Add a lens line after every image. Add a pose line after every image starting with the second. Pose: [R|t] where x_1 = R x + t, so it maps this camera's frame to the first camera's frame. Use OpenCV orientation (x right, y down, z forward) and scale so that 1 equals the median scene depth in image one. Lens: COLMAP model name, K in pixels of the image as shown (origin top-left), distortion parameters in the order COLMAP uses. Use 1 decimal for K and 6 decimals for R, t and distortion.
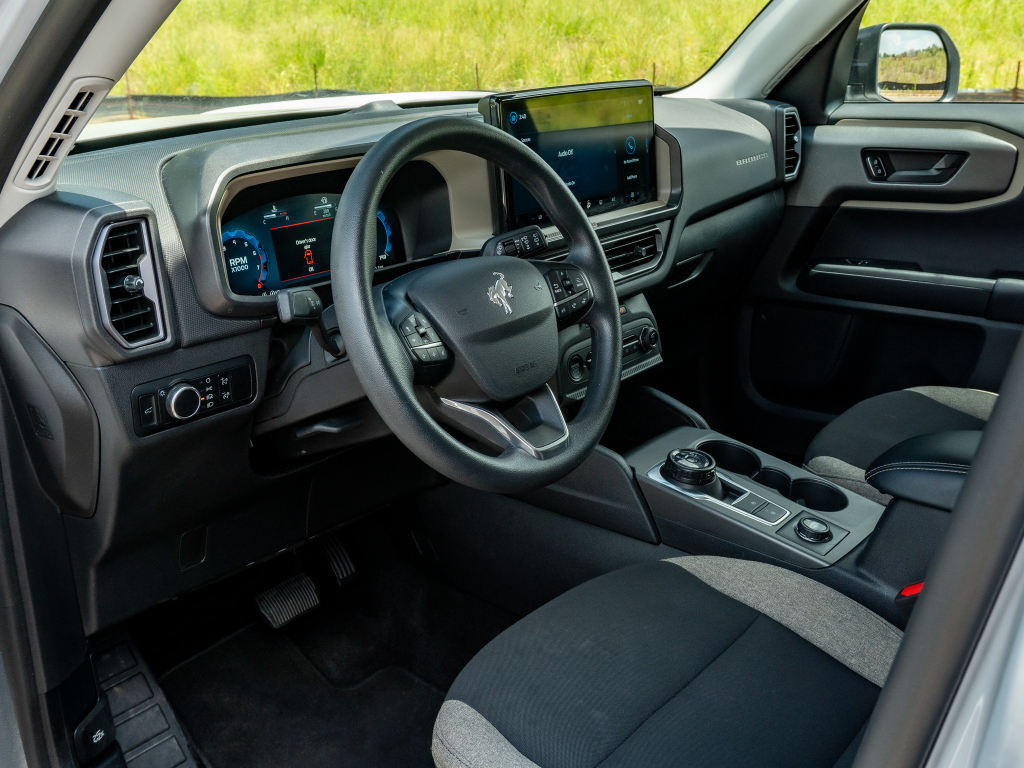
lens RADIAL K [[1080.2, 0, 512.0], [0, 1080.2, 384.0], [0, 0, 1]] dist [-0.011215, -0.014138]
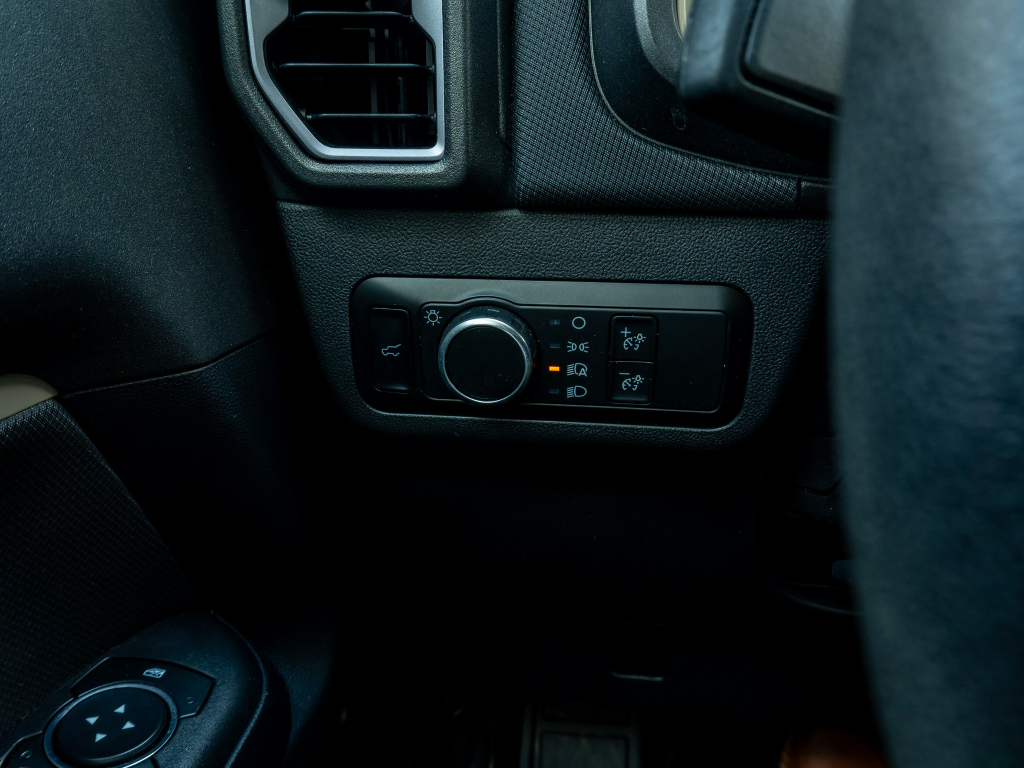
lens RADIAL K [[767.5, 0, 501.9], [0, 767.5, 381.2], [0, 0, 1]] dist [-0.010497, -0.009053]
pose [[0.532070, 0.306750, -0.789181, -0.082396], [-0.270118, 0.944858, 0.185146, -0.021774], [0.802458, 0.114661, 0.585589, 0.735683]]
